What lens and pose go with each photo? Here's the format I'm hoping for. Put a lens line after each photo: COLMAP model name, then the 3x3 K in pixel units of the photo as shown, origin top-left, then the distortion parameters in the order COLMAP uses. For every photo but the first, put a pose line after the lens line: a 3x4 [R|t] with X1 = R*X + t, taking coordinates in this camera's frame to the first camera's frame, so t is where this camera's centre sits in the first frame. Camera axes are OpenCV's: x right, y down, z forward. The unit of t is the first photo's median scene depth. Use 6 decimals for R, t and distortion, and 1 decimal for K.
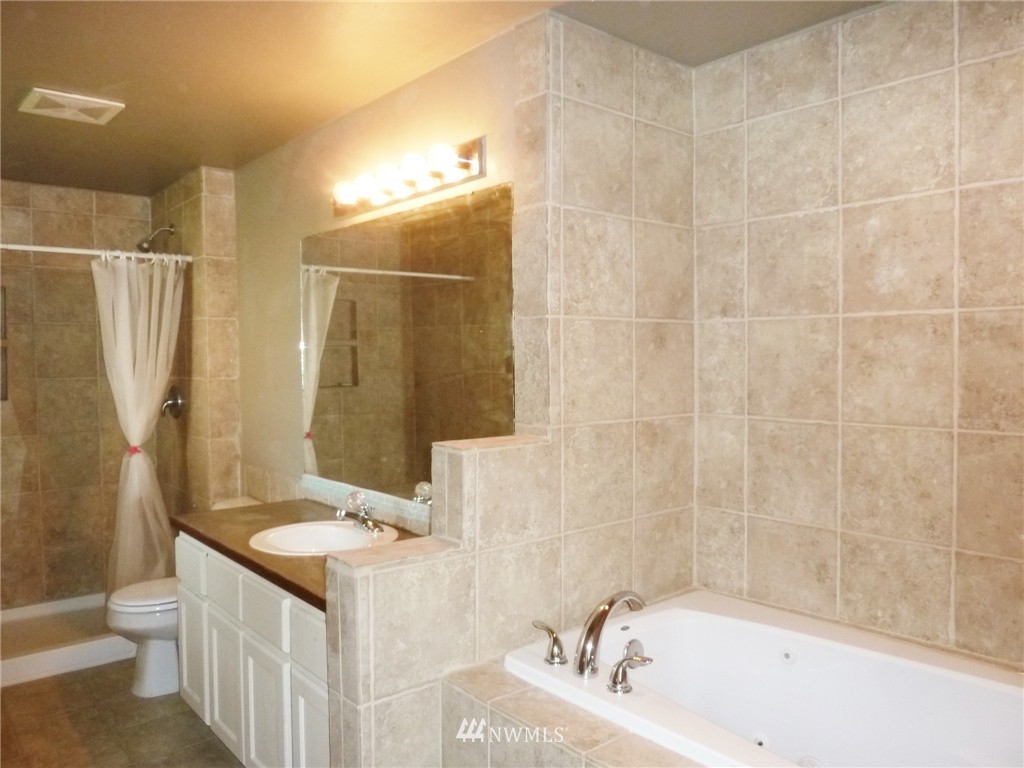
lens RADIAL K [[762.5, 0, 514.0], [0, 762.5, 383.5], [0, 0, 1]] dist [-0.045316, 0.020410]
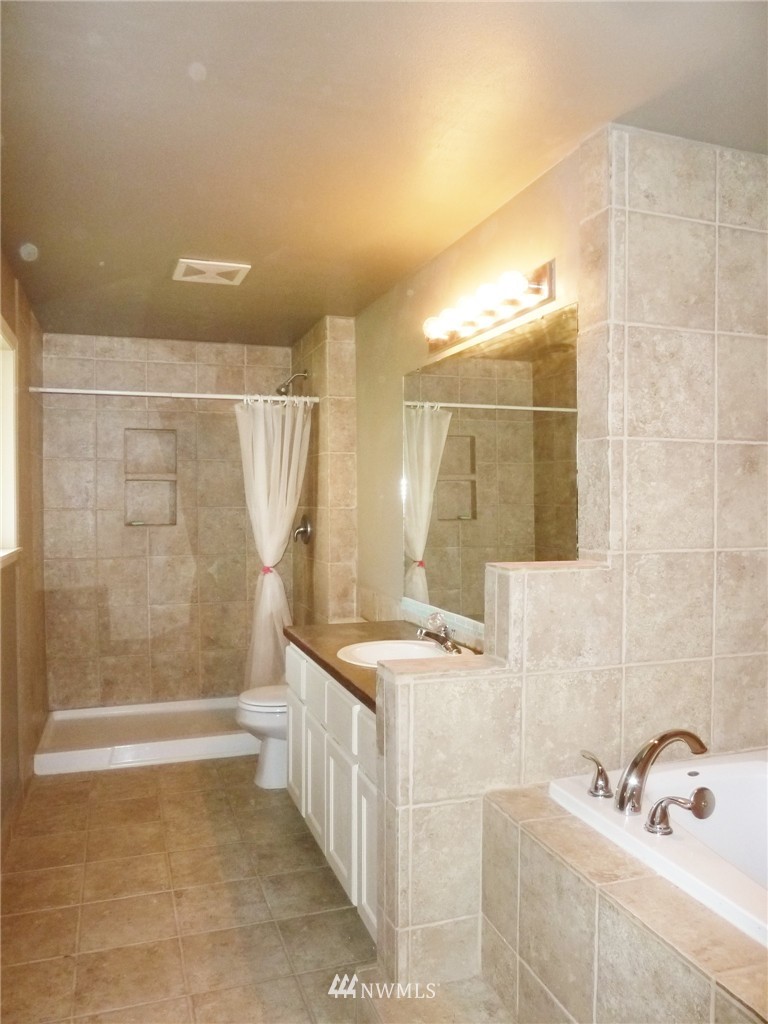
lens RADIAL K [[762.5, 0, 381.3], [0, 762.5, 513.2], [0, 0, 1]] dist [-0.045316, 0.020410]
pose [[0.929788, 0.012878, -0.367871, 0.121571], [-0.018904, 0.999740, -0.012781, 0.023288], [0.367610, 0.018837, 0.929789, -0.000233]]
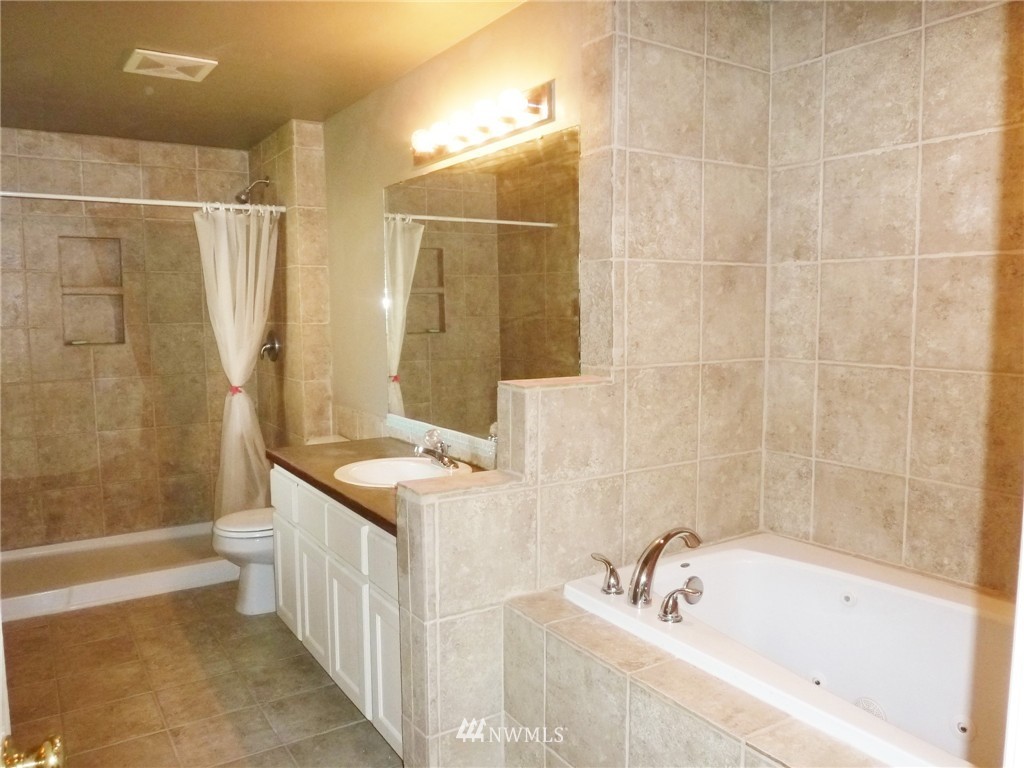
lens RADIAL K [[762.5, 0, 514.0], [0, 762.5, 383.5], [0, 0, 1]] dist [-0.045316, 0.020410]
pose [[0.992051, 0.012873, -0.125180, 0.040459], [-0.004670, 0.997835, 0.065601, 0.010376], [0.125753, -0.064495, 0.989963, -0.029618]]
